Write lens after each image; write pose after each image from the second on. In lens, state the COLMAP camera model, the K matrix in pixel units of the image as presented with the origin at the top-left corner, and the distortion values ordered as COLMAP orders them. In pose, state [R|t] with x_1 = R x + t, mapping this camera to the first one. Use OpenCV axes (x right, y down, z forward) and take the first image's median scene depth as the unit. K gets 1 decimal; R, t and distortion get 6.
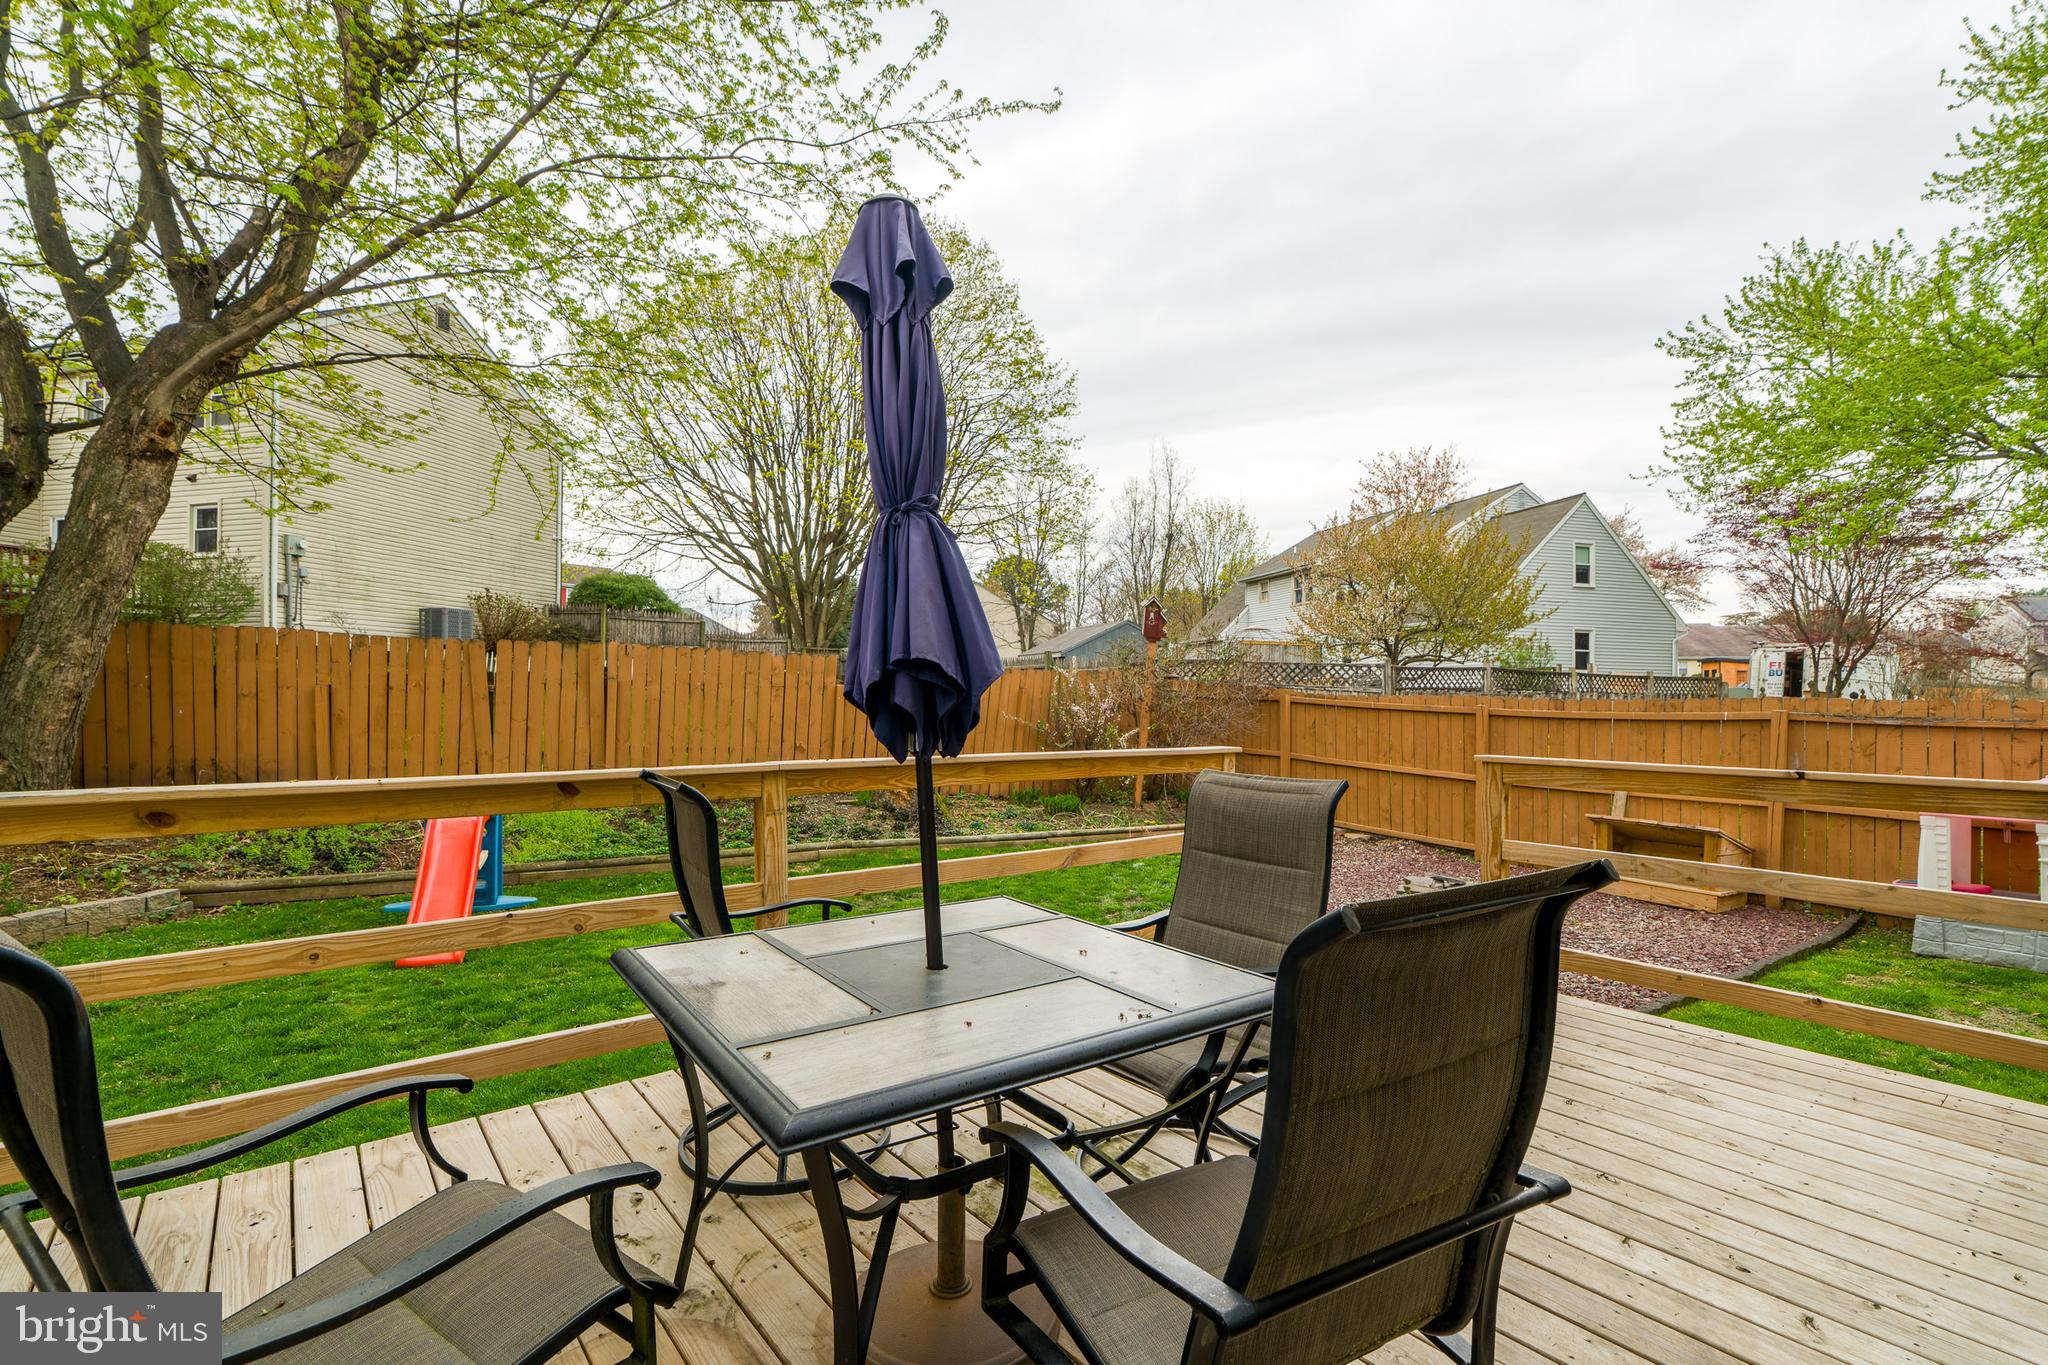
lens RADIAL K [[925.6, 0, 1027.6], [0, 925.6, 691.8], [0, 0, 1]] dist [-0.005395, 0.000670]
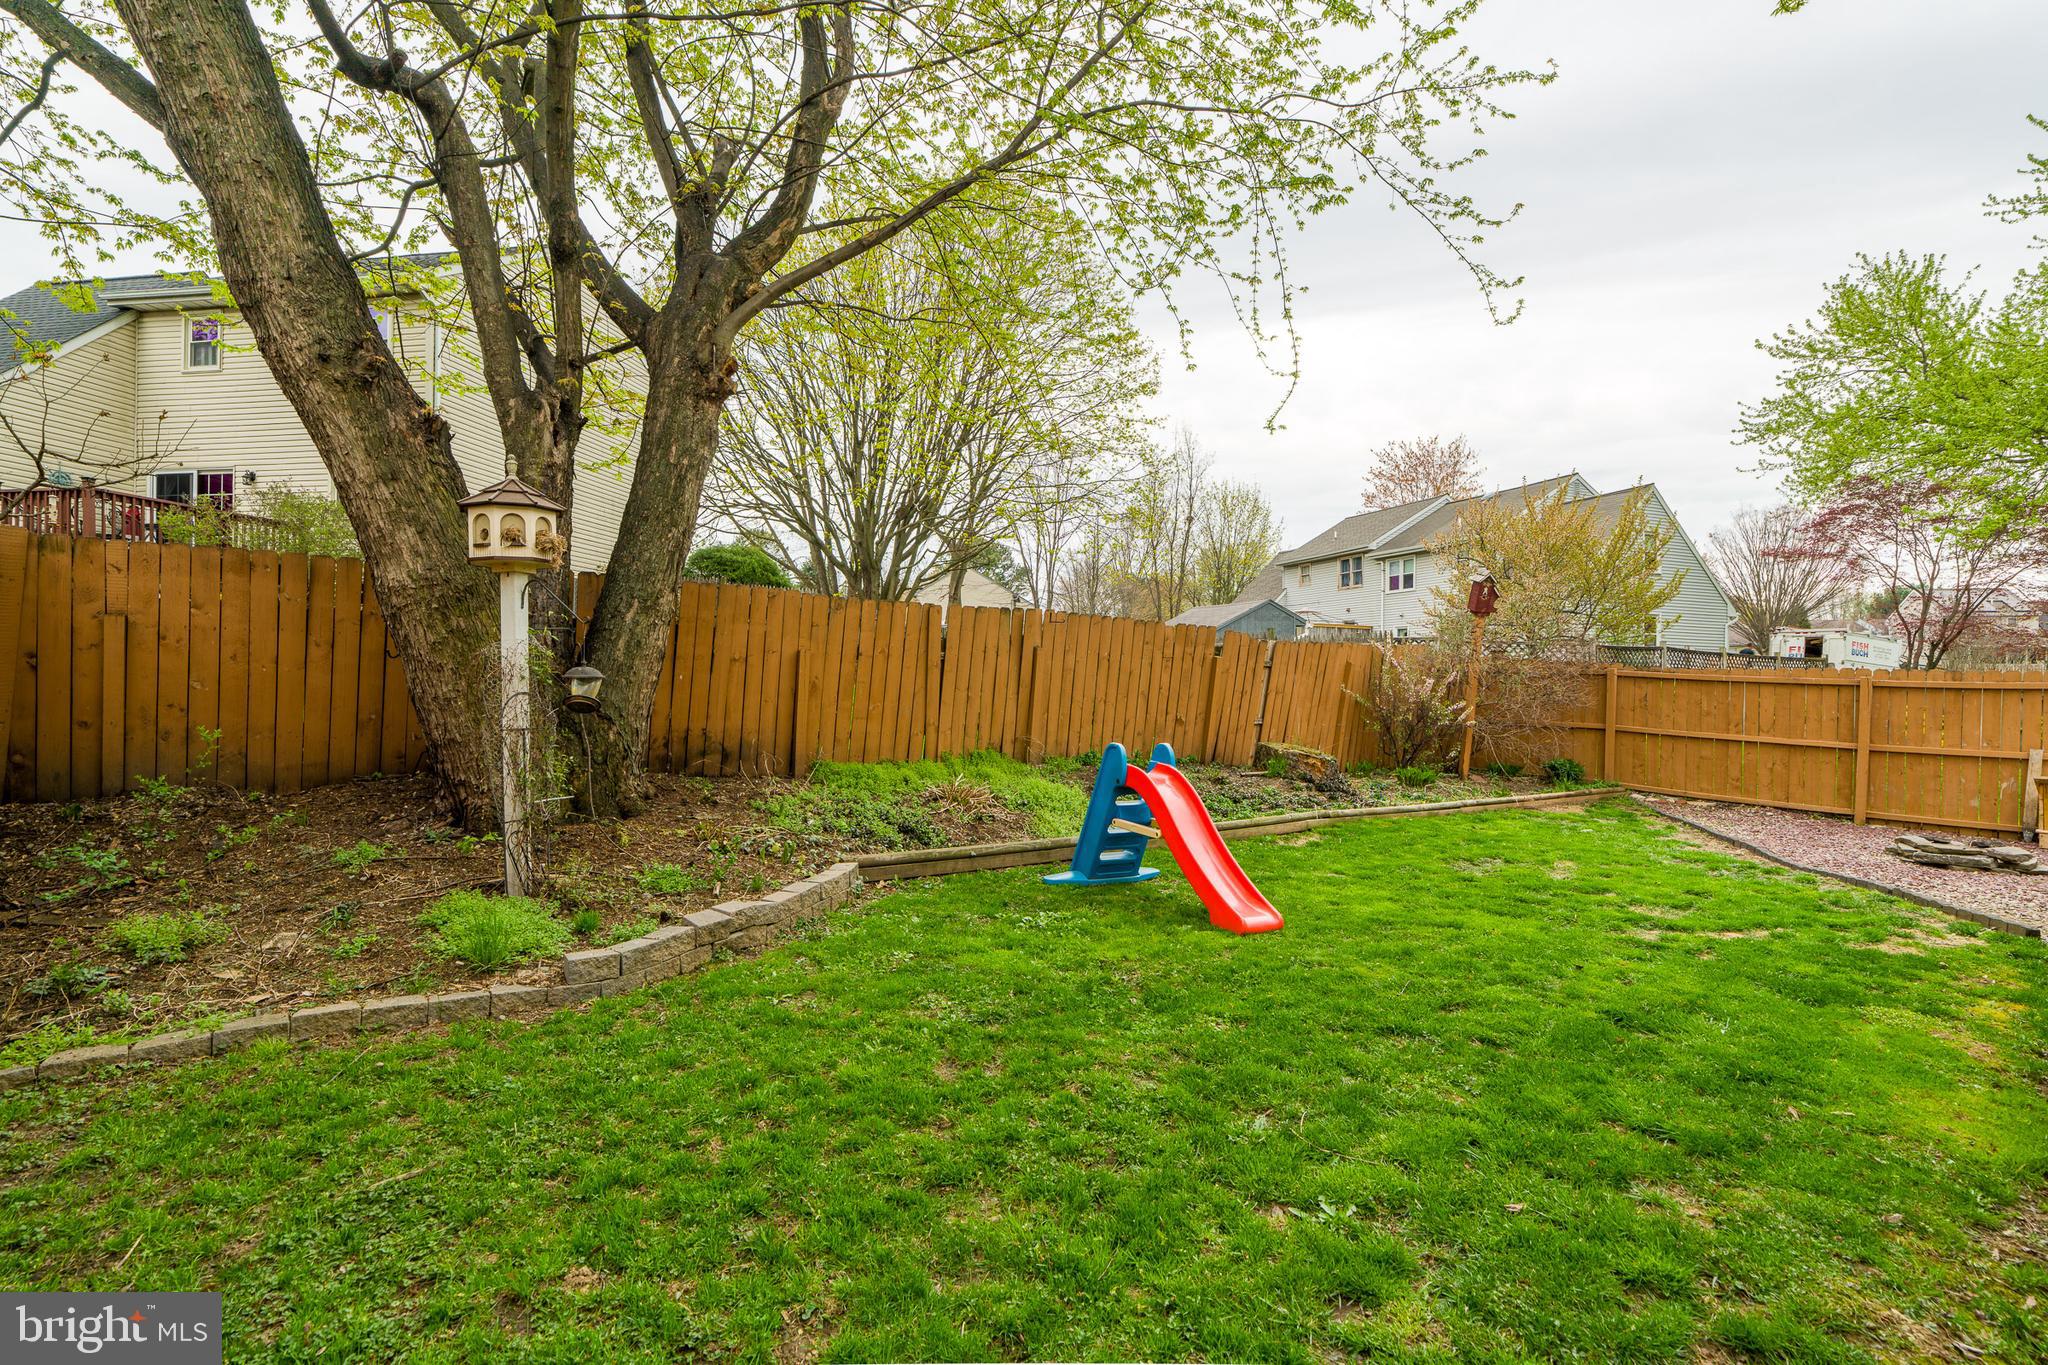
lens RADIAL K [[925.6, 0, 1025.3], [0, 925.6, 689.7], [0, 0, 1]] dist [-0.005395, 0.000670]
pose [[0.995822, 0.003372, 0.091256, -0.243983], [-0.004820, 0.999866, 0.015658, 0.006994], [-0.091191, -0.016032, 0.995704, 0.015371]]
